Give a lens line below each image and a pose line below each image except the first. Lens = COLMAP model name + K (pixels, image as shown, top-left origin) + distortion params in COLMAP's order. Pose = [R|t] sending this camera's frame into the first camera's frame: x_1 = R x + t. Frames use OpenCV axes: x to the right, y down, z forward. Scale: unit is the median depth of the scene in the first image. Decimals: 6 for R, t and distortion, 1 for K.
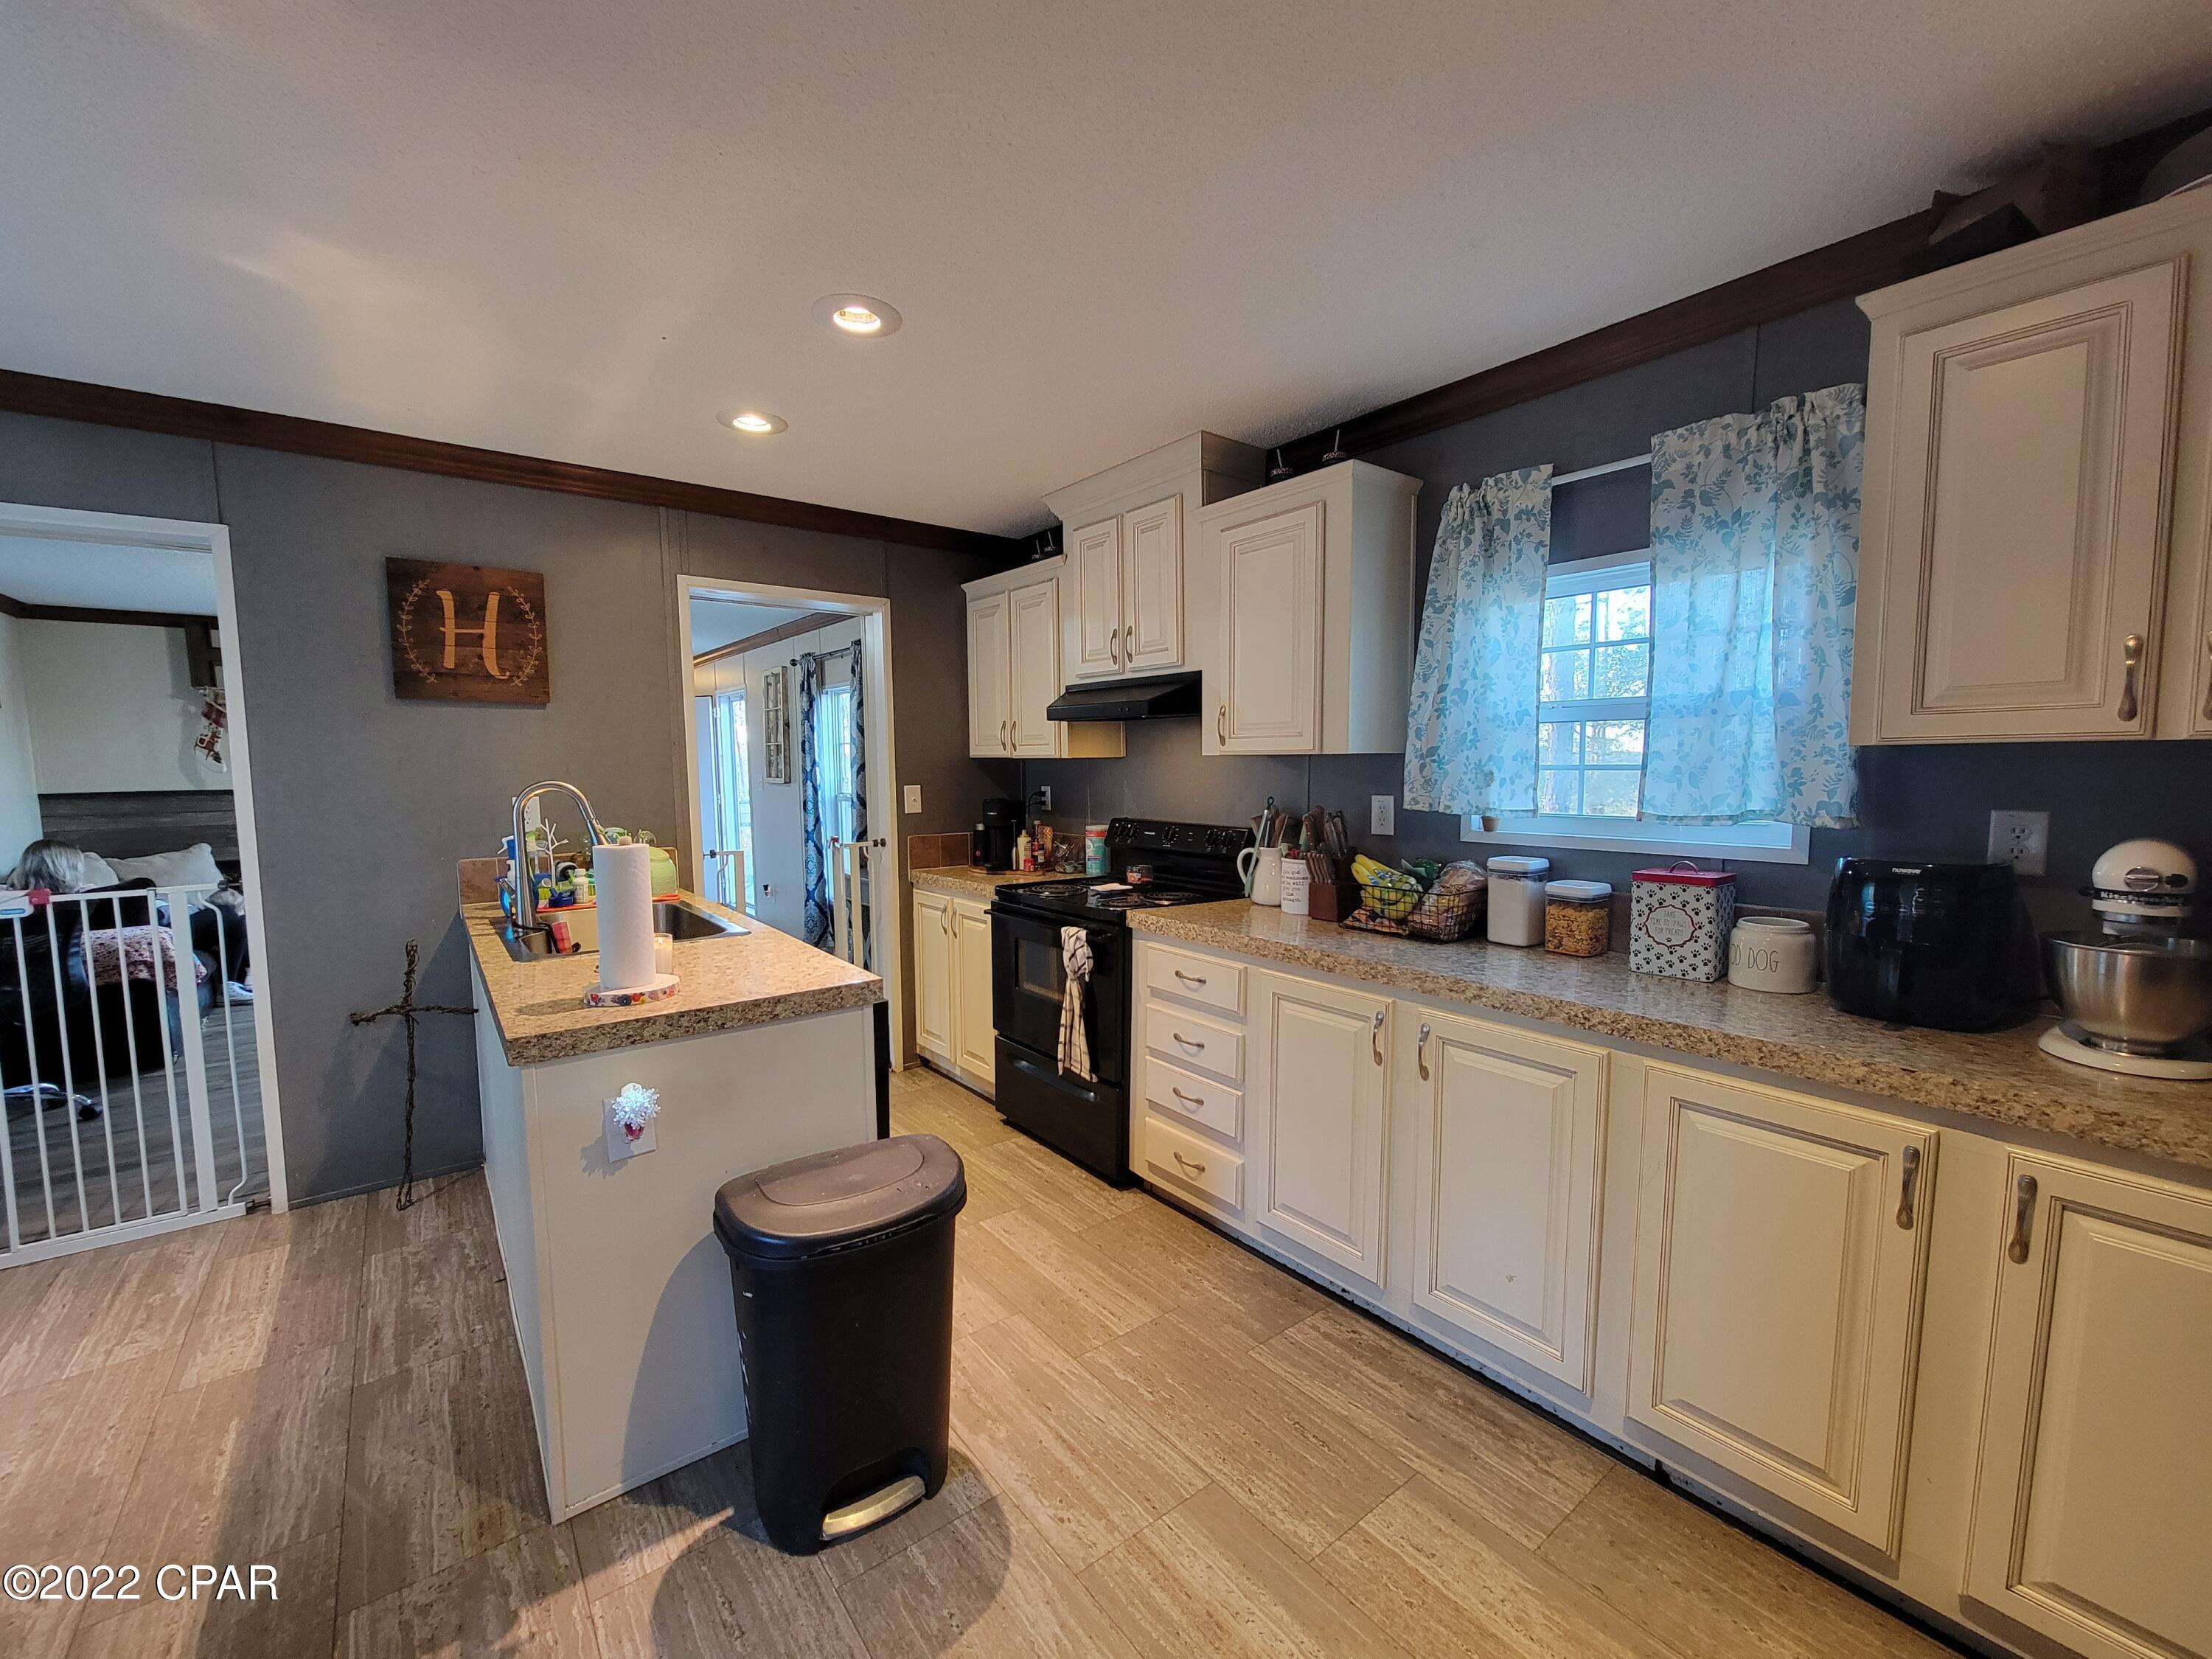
lens RADIAL K [[884.3, 0, 1089.5], [0, 884.3, 839.2], [0, 0, 1]] dist [-0.003263, 0.000004]
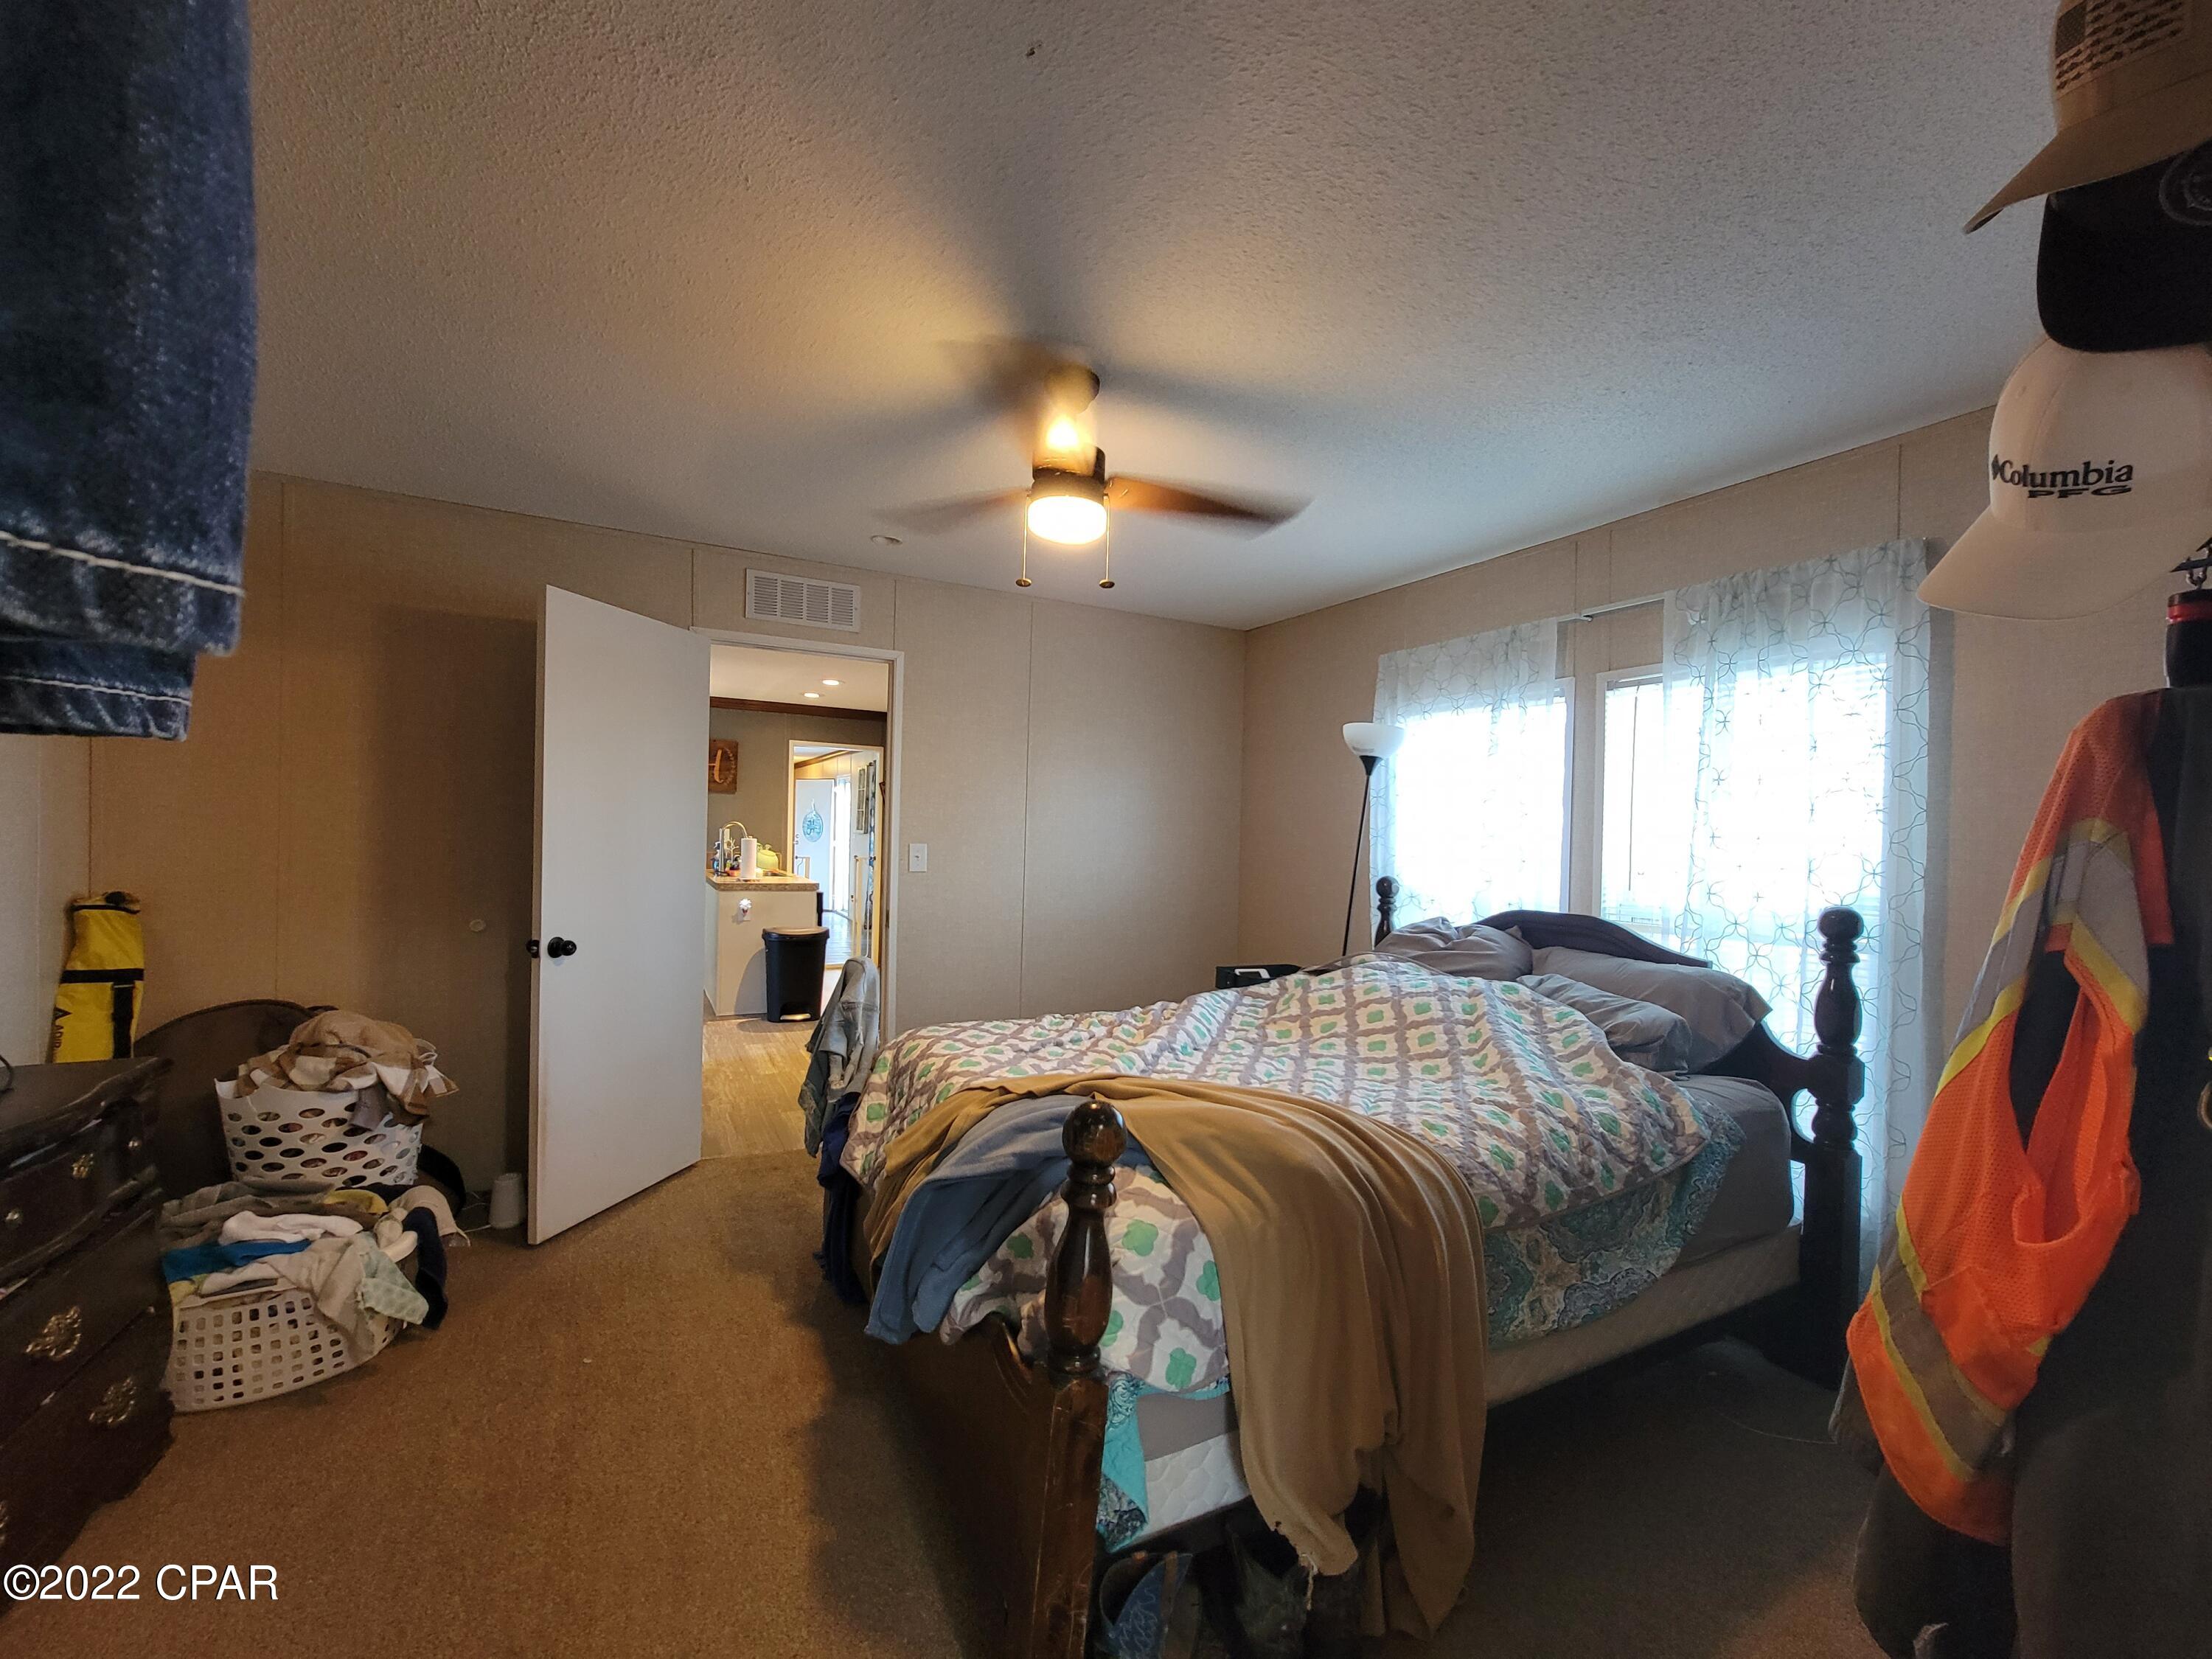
lens RADIAL K [[884.3, 0, 1115.9], [0, 884.3, 836.0], [0, 0, 1]] dist [-0.003263, 0.000004]
pose [[0.988652, 0.029879, -0.147226, 1.072836], [-0.043638, 0.994882, -0.091130, 0.196282], [0.143749, 0.096521, 0.984896, -1.690371]]
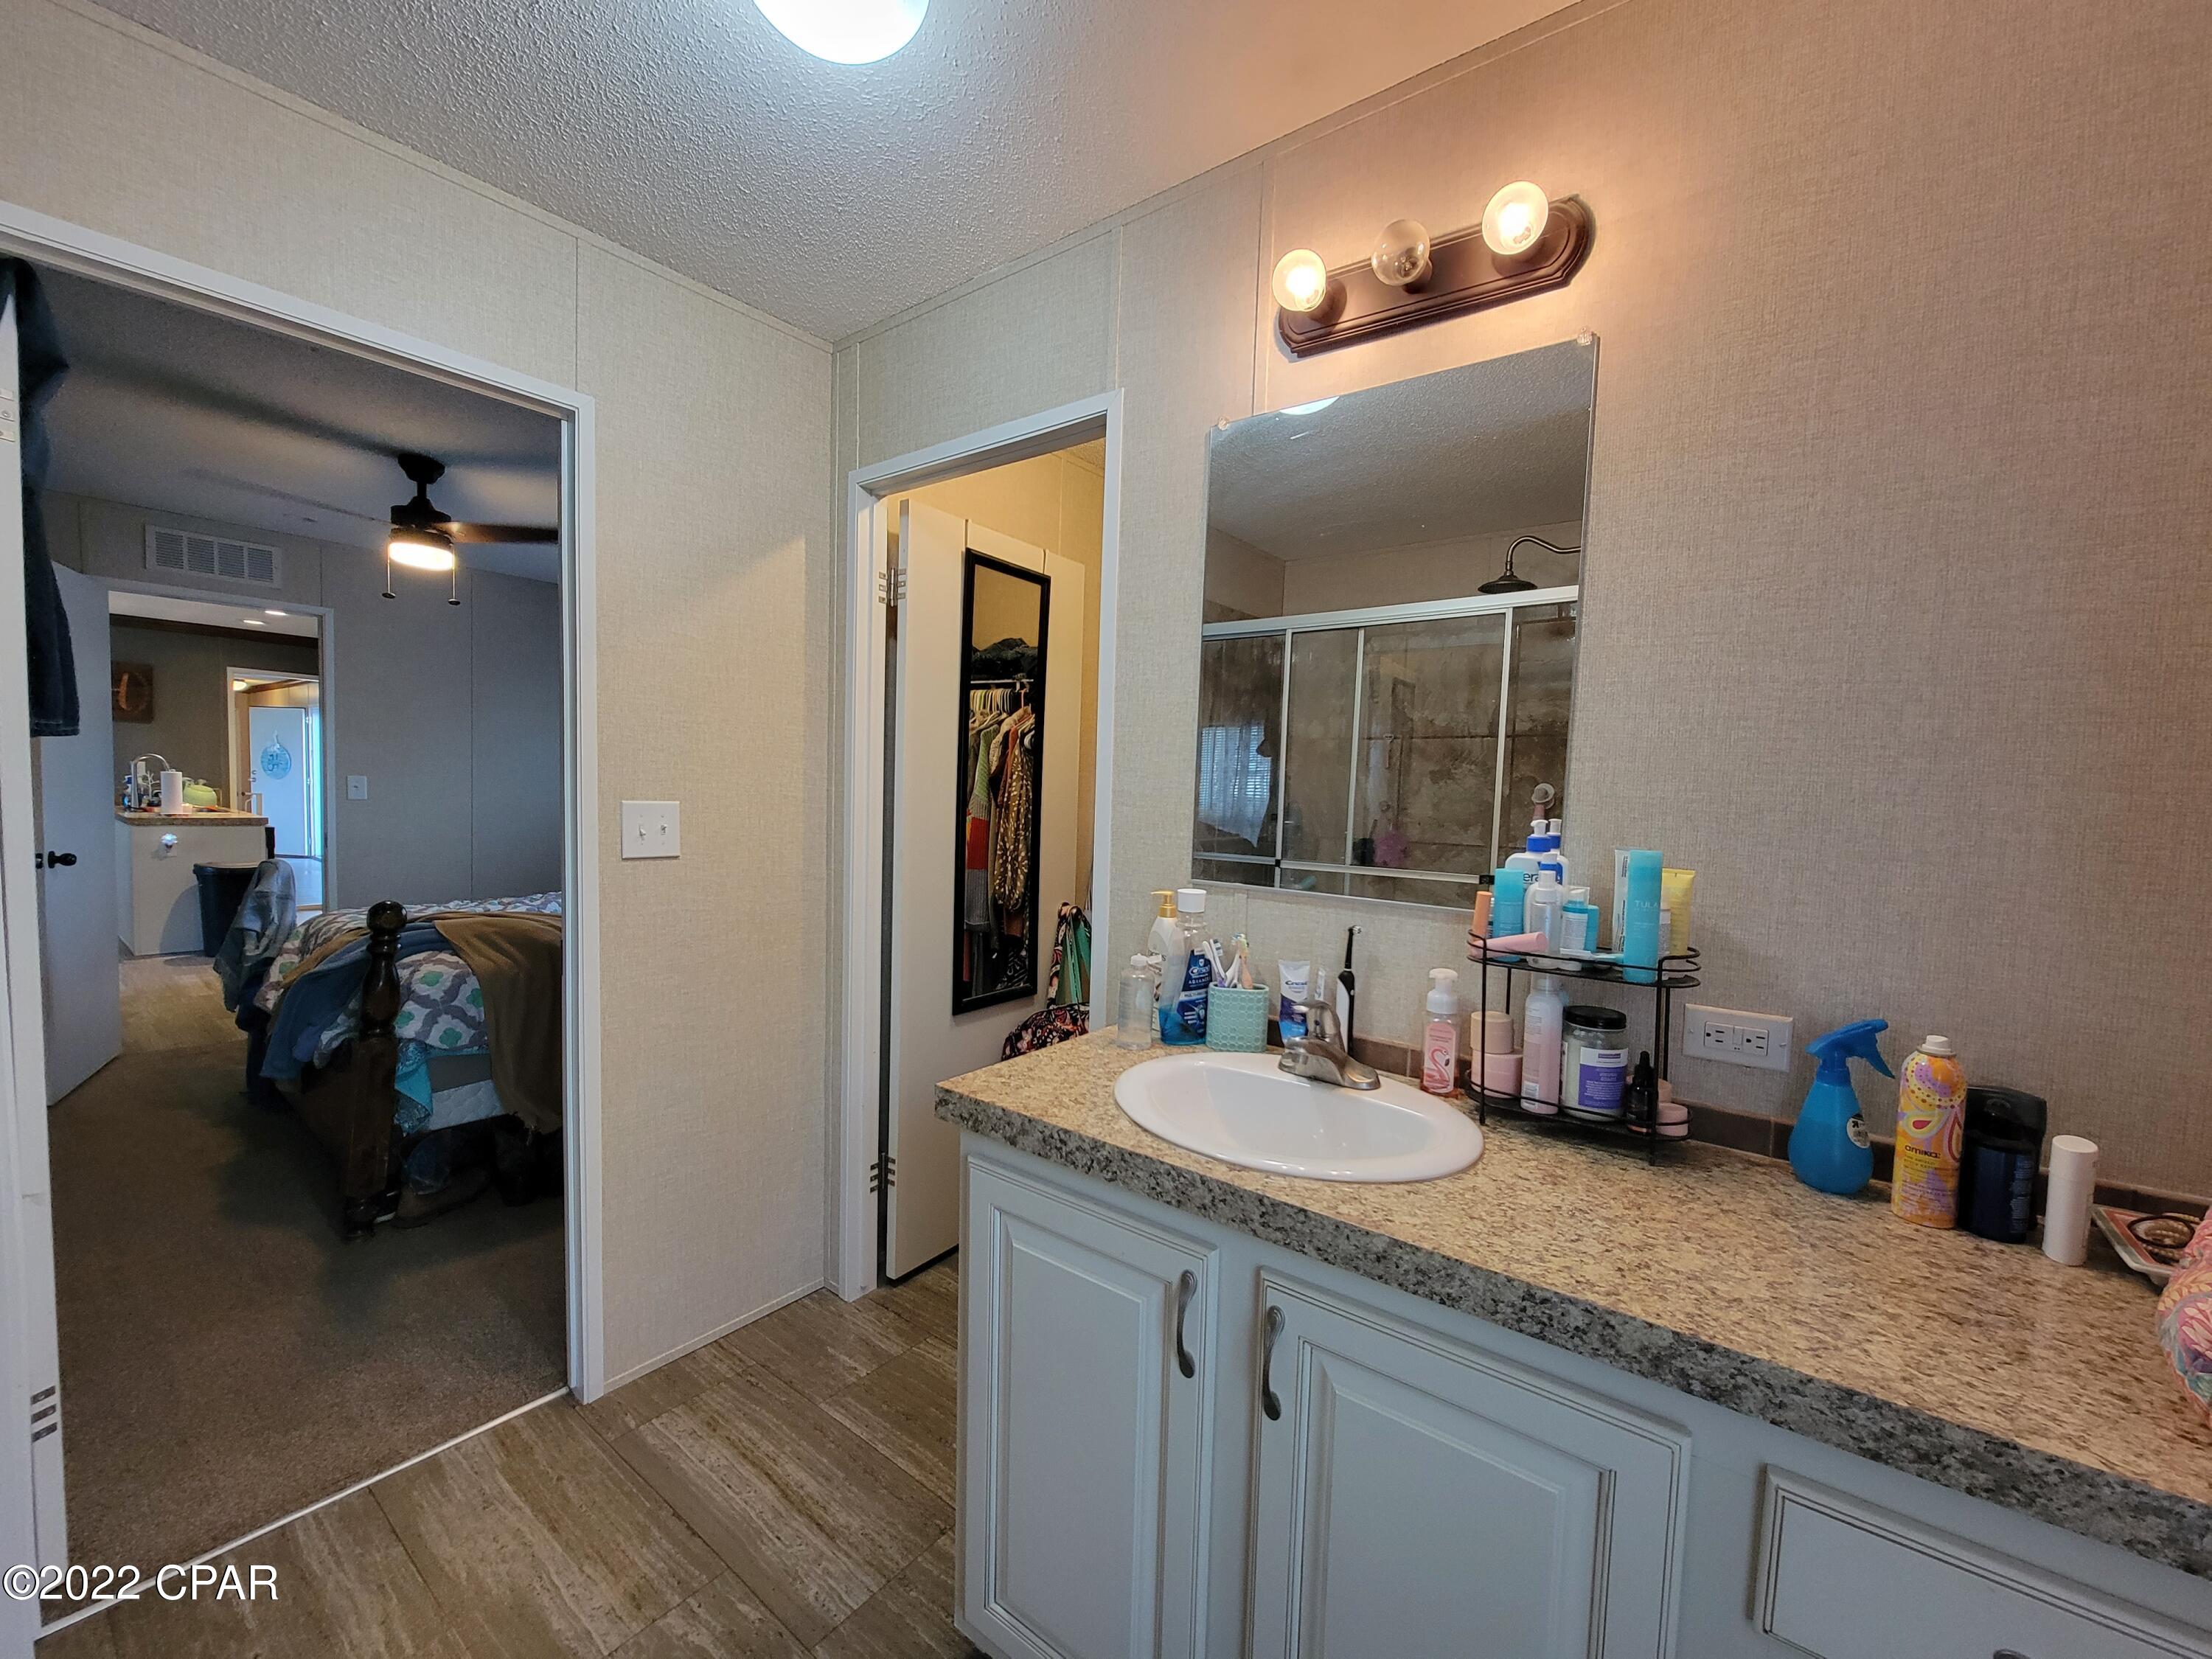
lens RADIAL K [[884.3, 0, 1101.6], [0, 884.3, 835.2], [0, 0, 1]] dist [-0.003263, 0.000004]
pose [[0.965720, 0.024349, 0.258440, 1.530998], [-0.013853, 0.999006, -0.042358, 0.263514], [-0.259214, 0.037325, 0.965098, -2.374978]]
